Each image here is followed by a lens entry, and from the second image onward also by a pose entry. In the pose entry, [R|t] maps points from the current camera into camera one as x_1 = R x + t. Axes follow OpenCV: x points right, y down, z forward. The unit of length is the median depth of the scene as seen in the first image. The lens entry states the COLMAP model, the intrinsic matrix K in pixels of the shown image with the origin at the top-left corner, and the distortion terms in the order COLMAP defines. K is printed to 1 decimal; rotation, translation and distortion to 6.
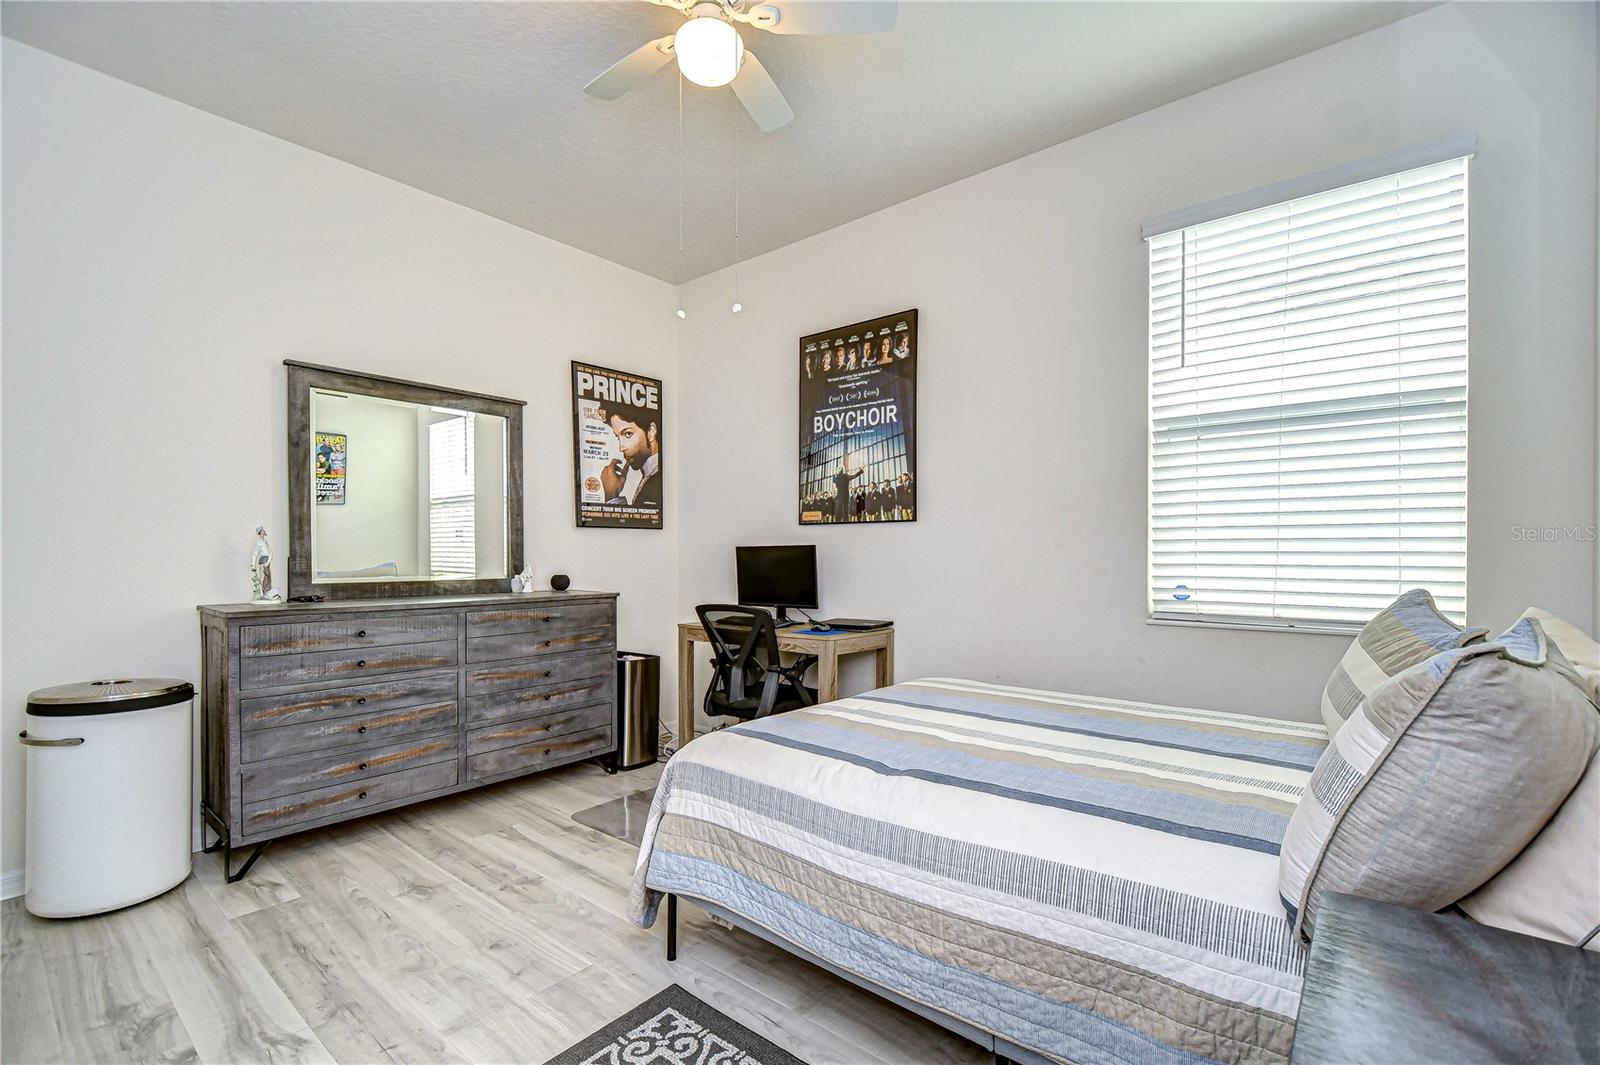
lens RADIAL K [[701.7, 0, 805.3], [0, 701.7, 565.3], [0, 0, 1]] dist [0.001644, -0.005716]
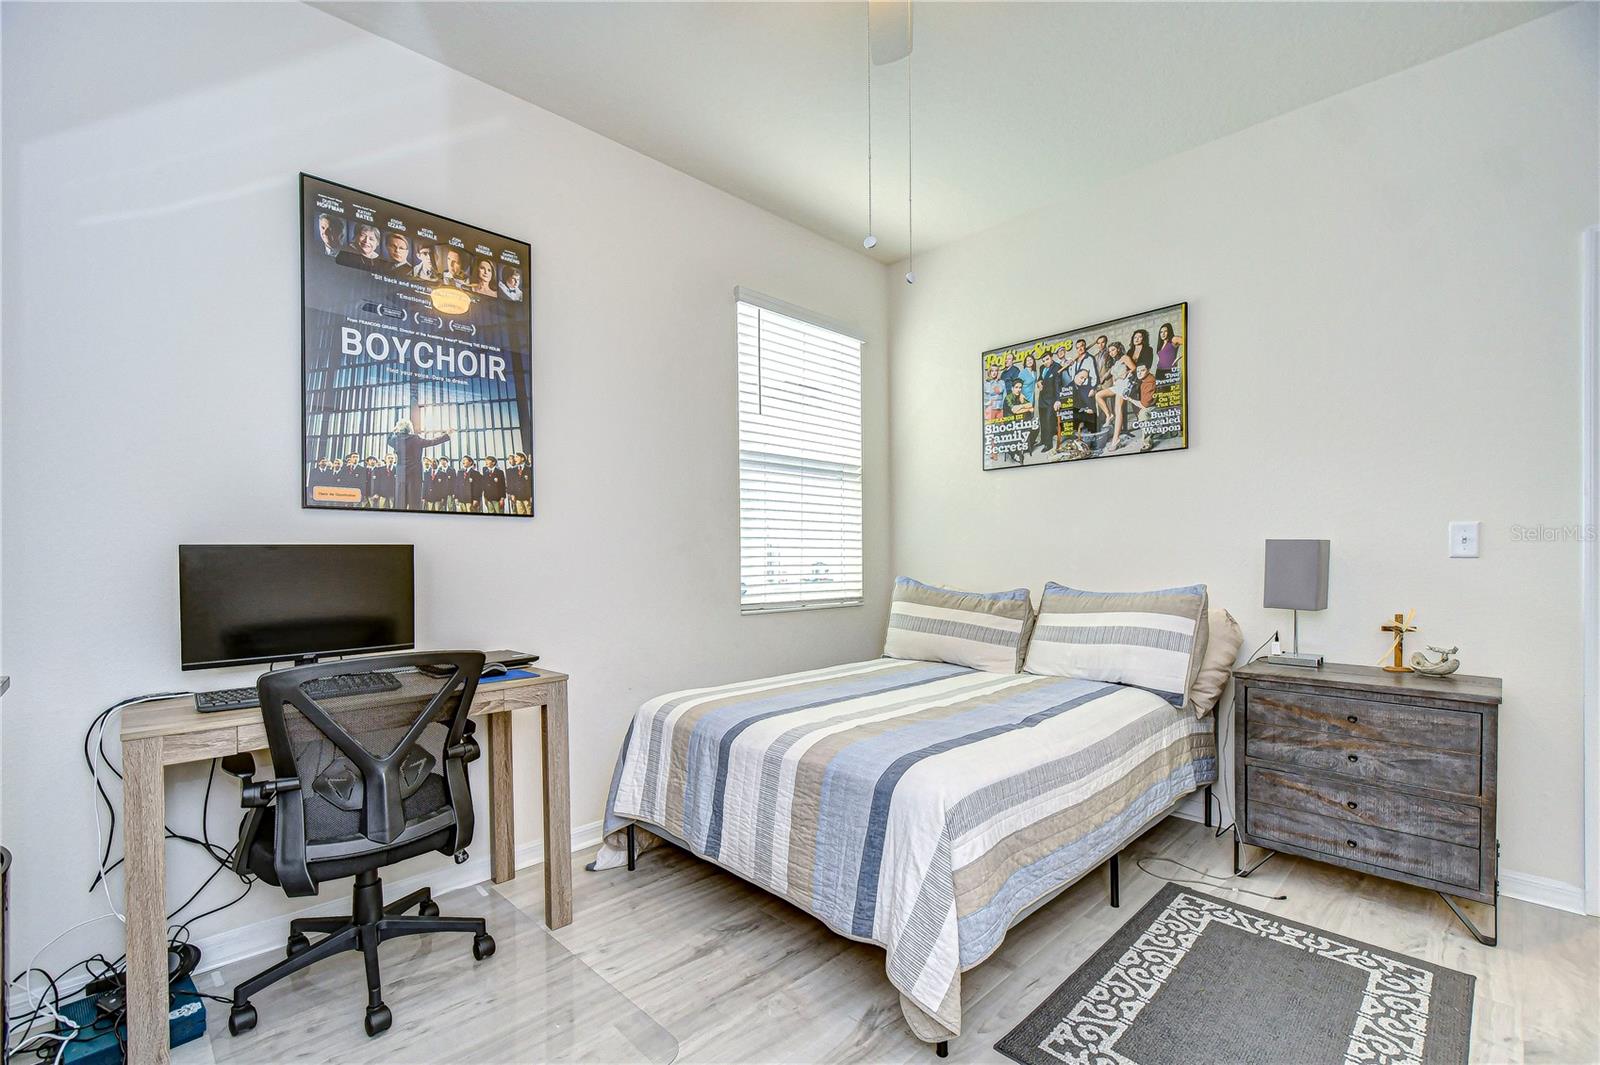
lens RADIAL K [[701.7, 0, 805.3], [0, 701.7, 565.3], [0, 0, 1]] dist [0.001644, -0.005716]
pose [[0.102808, -0.012316, 0.994625, -0.563635], [0.020008, 0.999747, 0.010311, -0.010529], [-0.994500, 0.018841, 0.103028, 0.593305]]
